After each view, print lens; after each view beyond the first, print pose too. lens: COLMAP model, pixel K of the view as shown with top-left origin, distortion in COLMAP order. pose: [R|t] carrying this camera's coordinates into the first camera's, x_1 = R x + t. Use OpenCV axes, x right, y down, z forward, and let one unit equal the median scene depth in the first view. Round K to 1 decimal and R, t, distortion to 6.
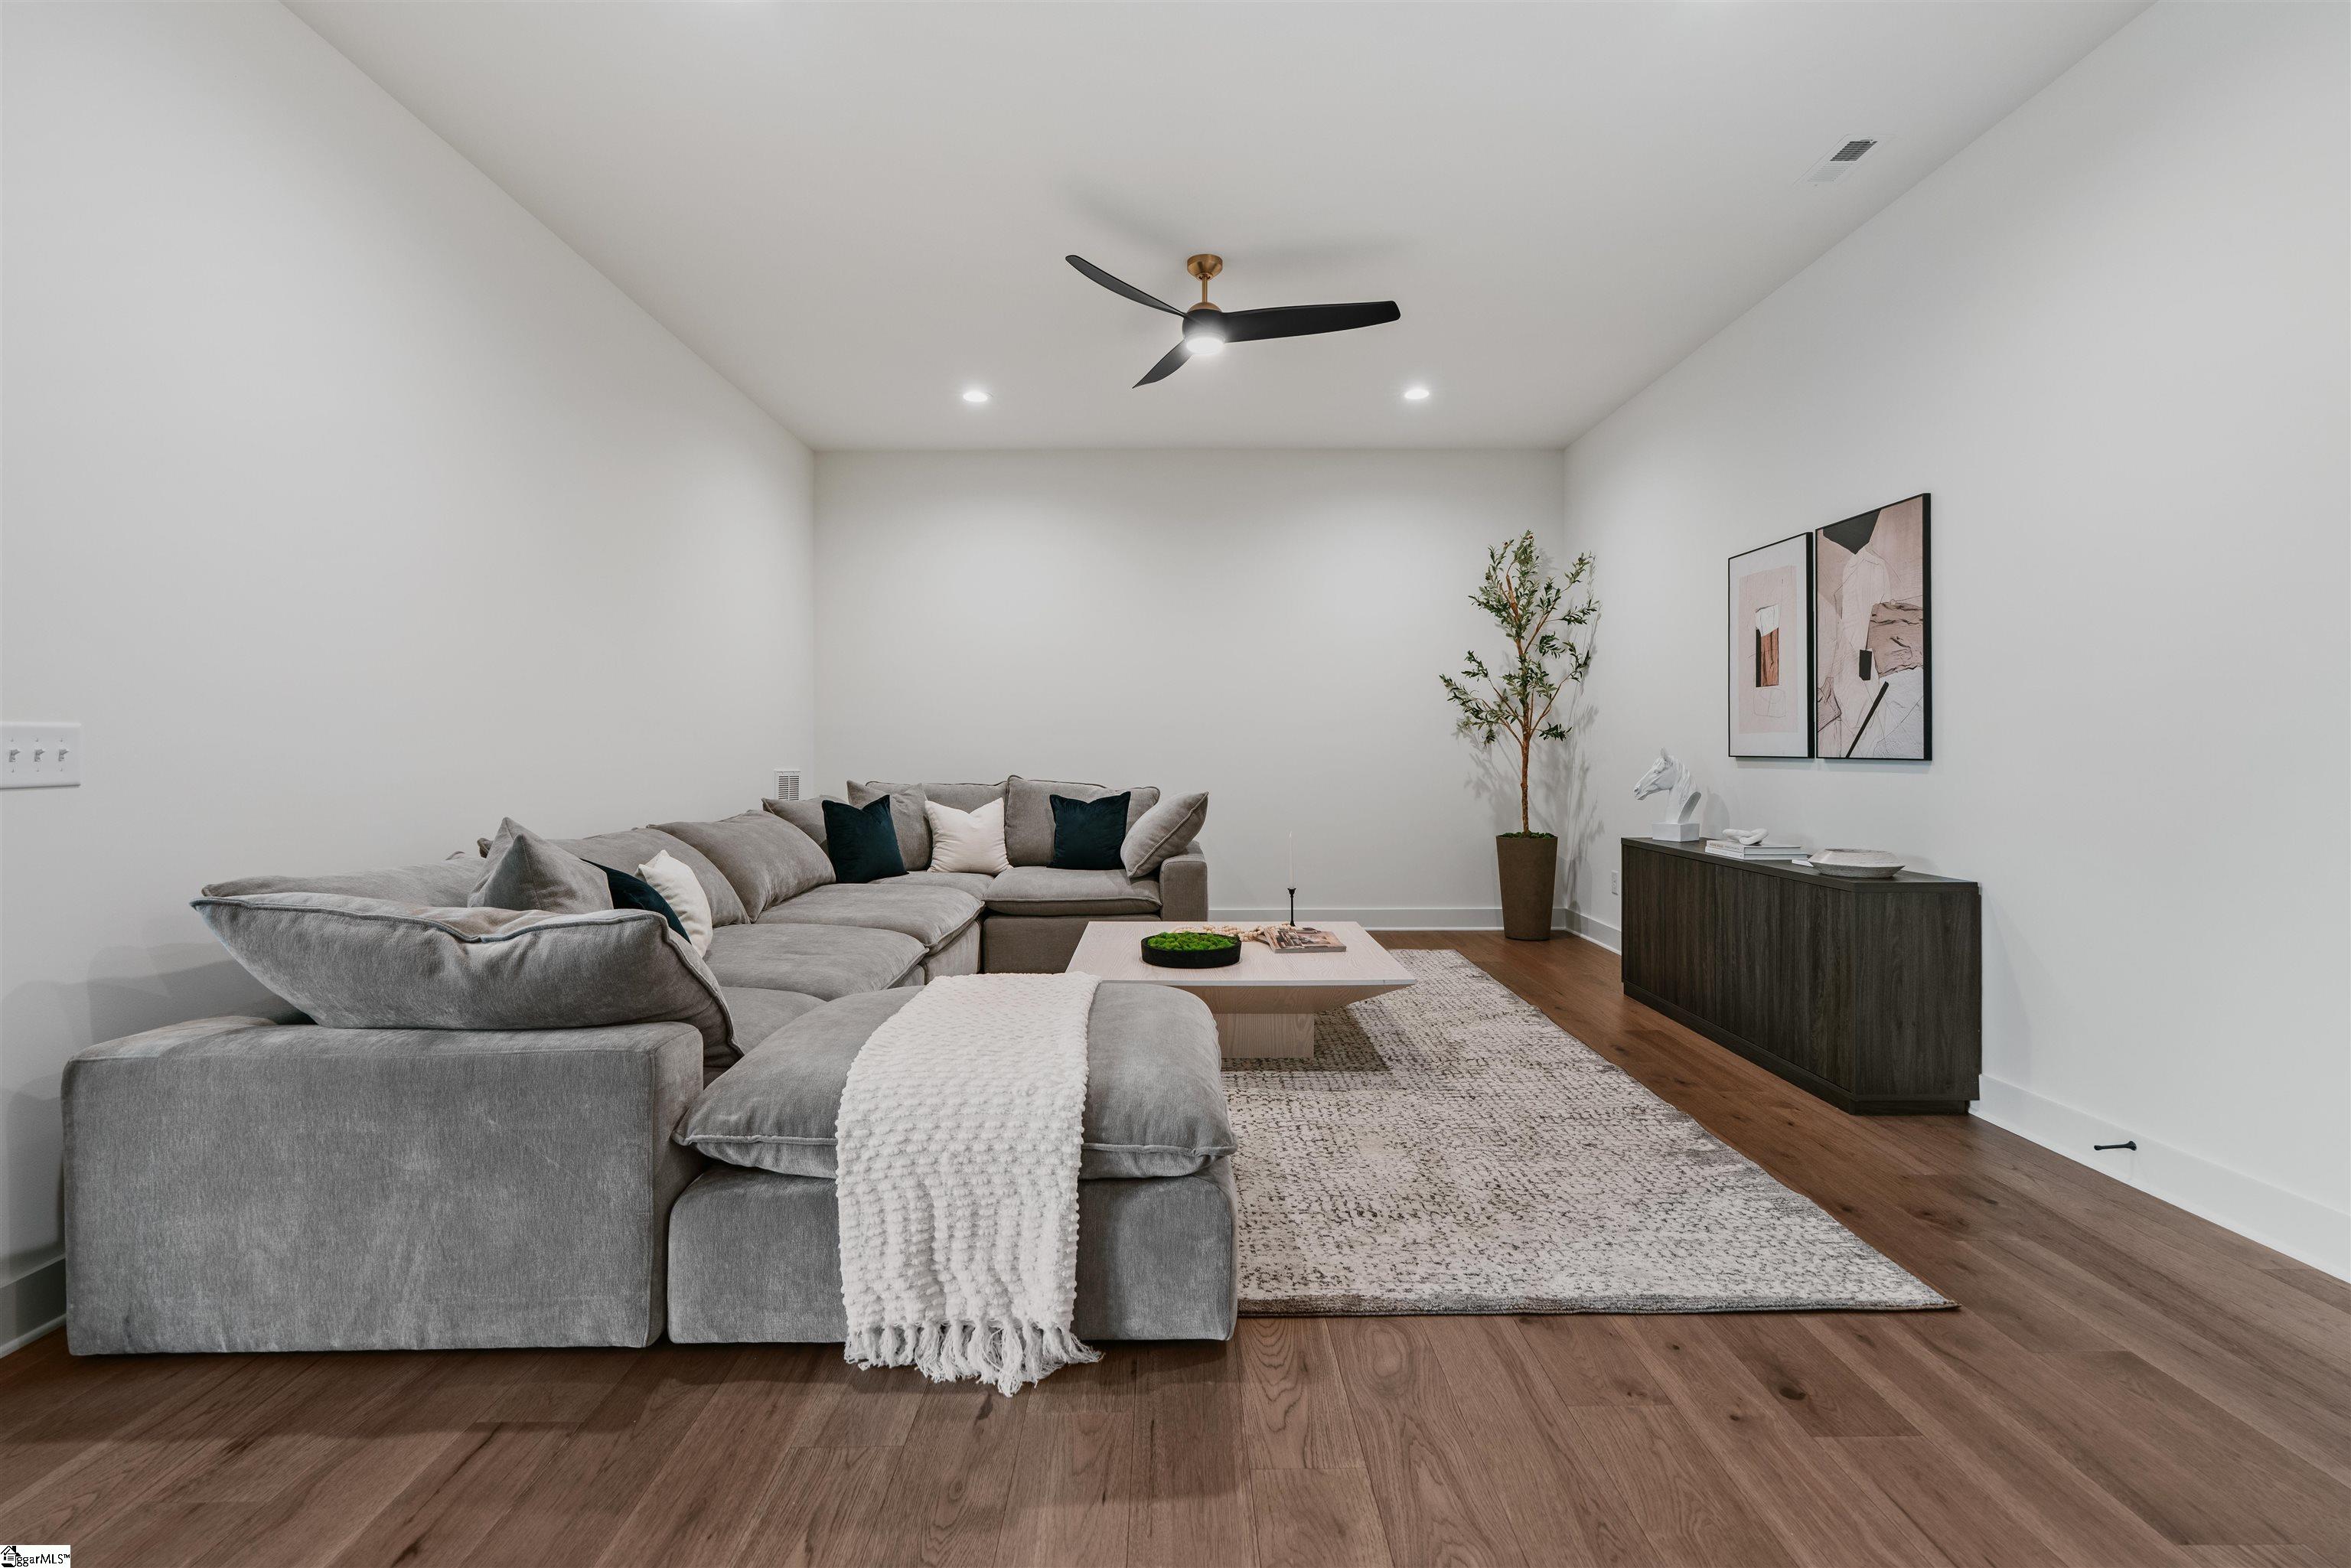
lens RADIAL K [[1062.8, 0, 1174.3], [0, 1062.8, 741.0], [0, 0, 1]] dist [-0.003112, 0.001022]
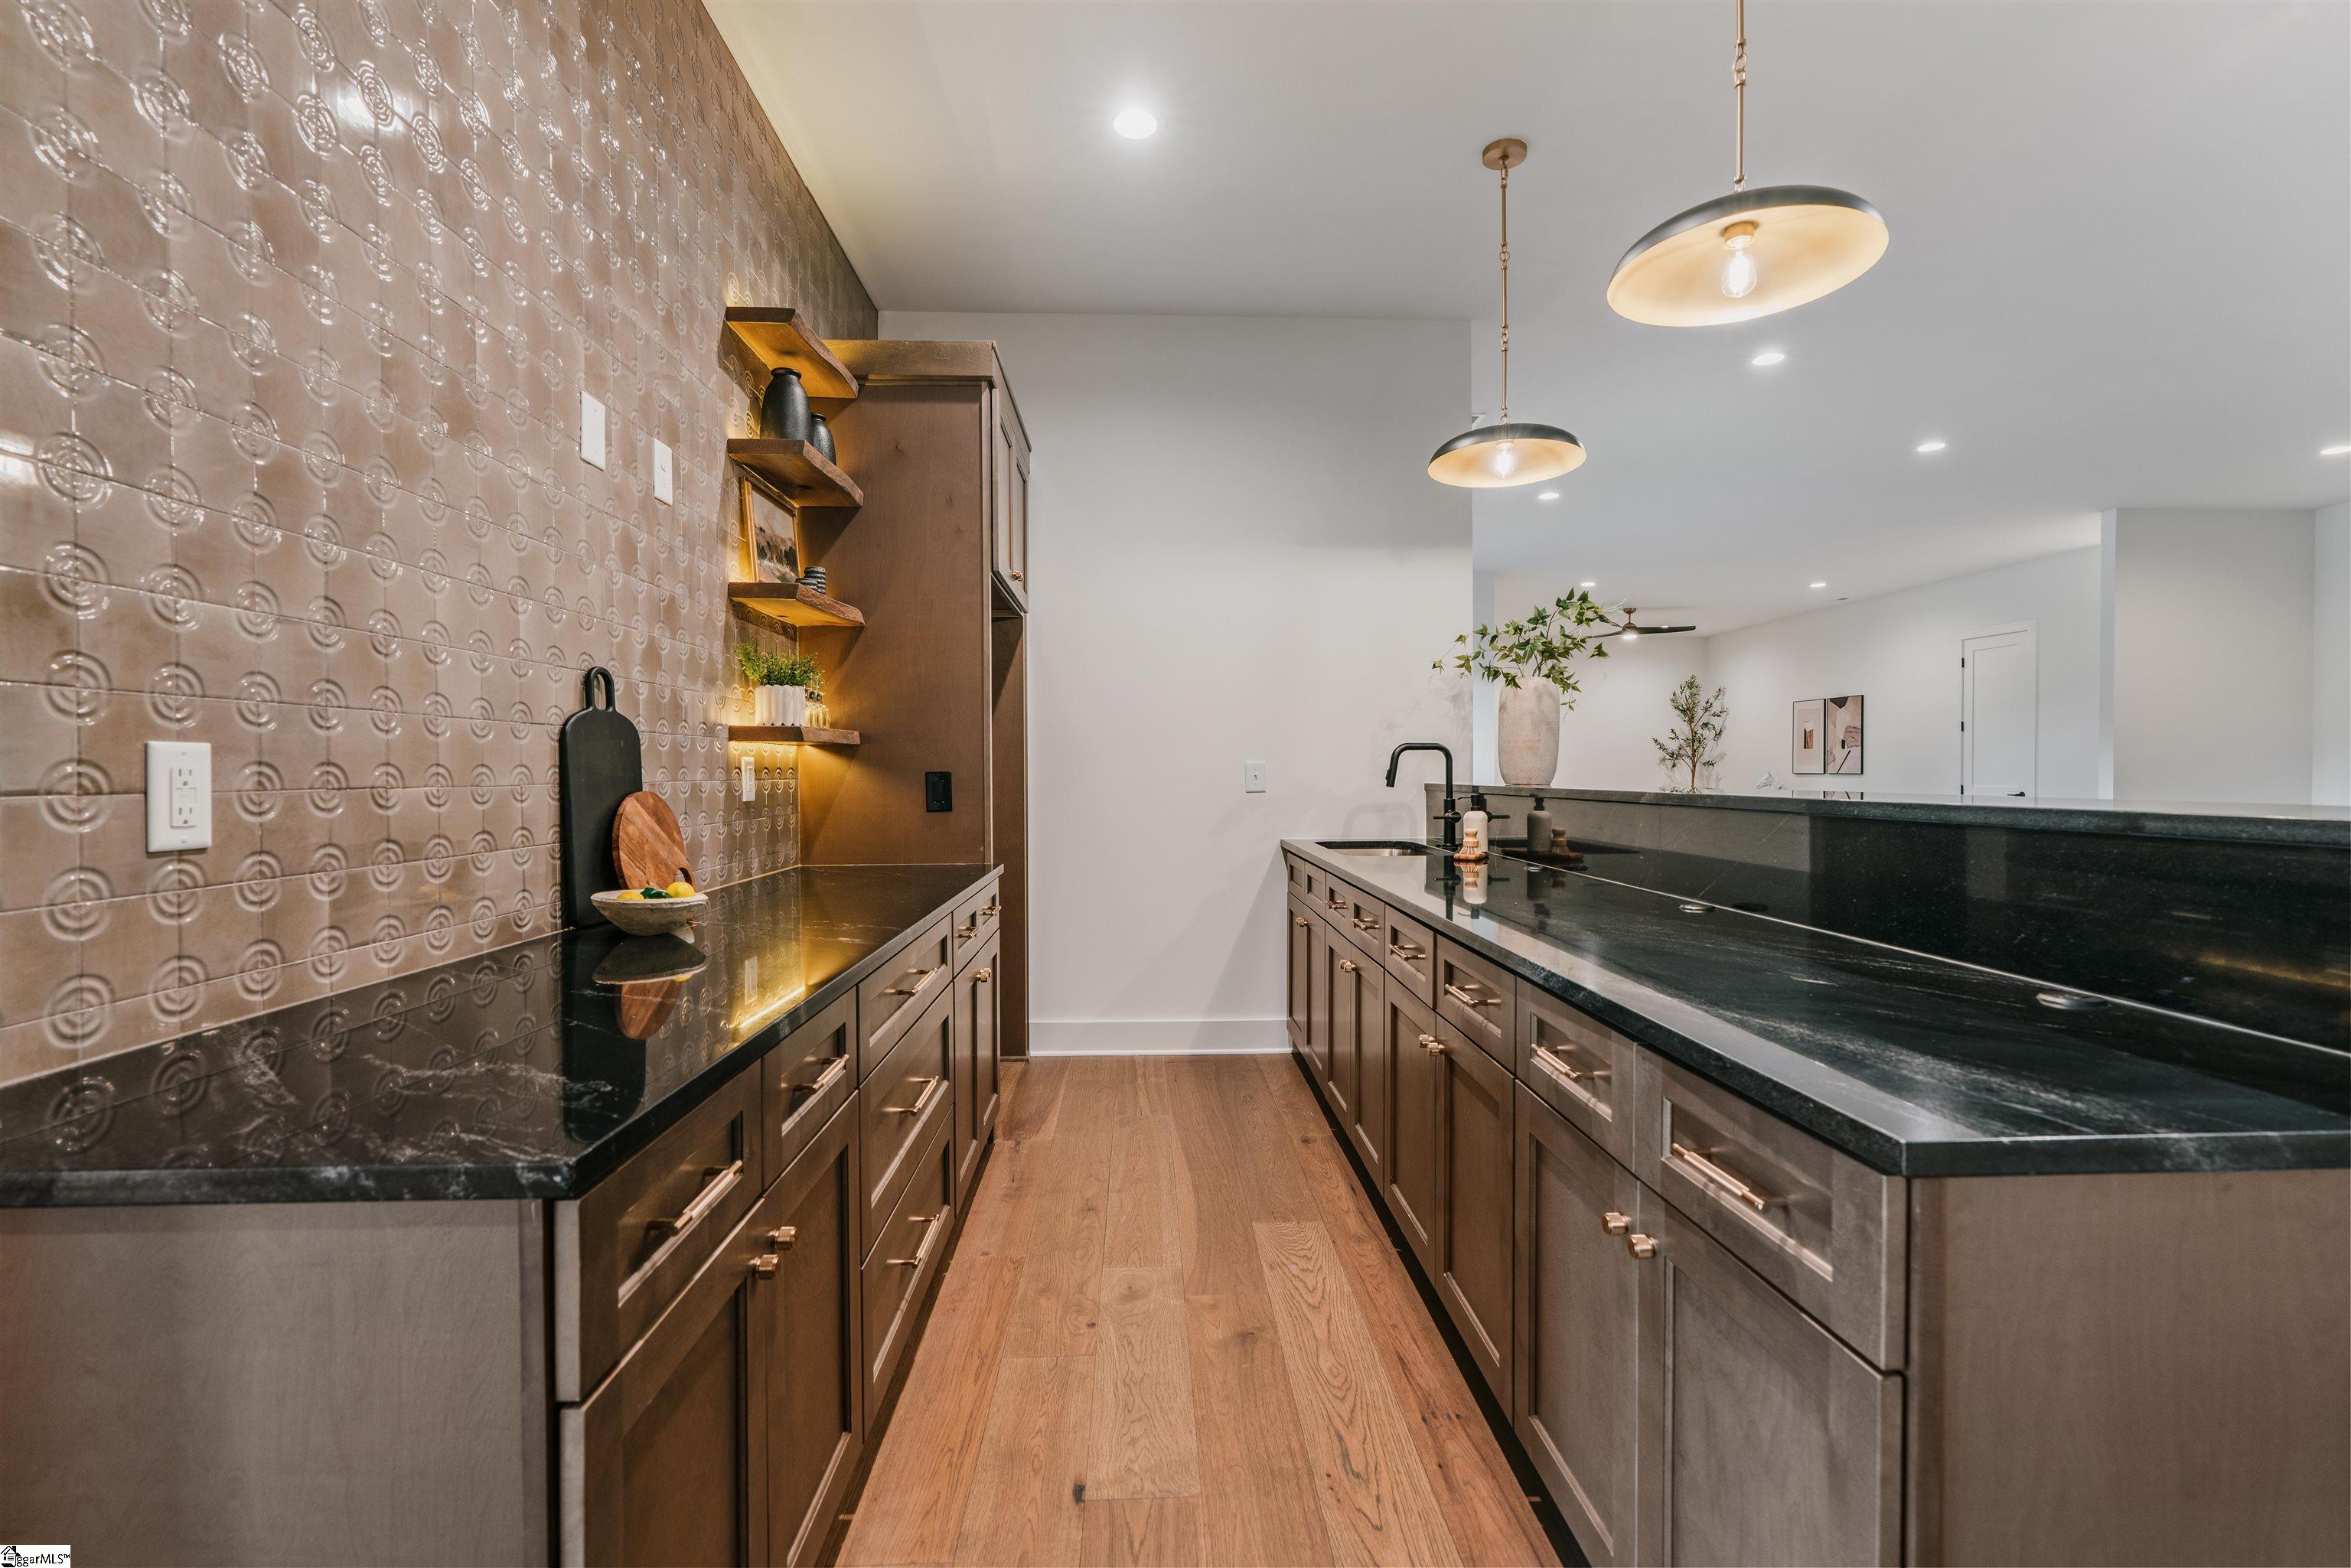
lens RADIAL K [[1062.8, 0, 1175.9], [0, 1062.8, 783.6], [0, 0, 1]] dist [-0.003112, 0.001022]
pose [[0.999179, -0.003773, 0.040326, -1.348767], [0.002949, 0.999786, 0.020467, -0.022146], [-0.040395, -0.020331, 0.998977, -1.919735]]
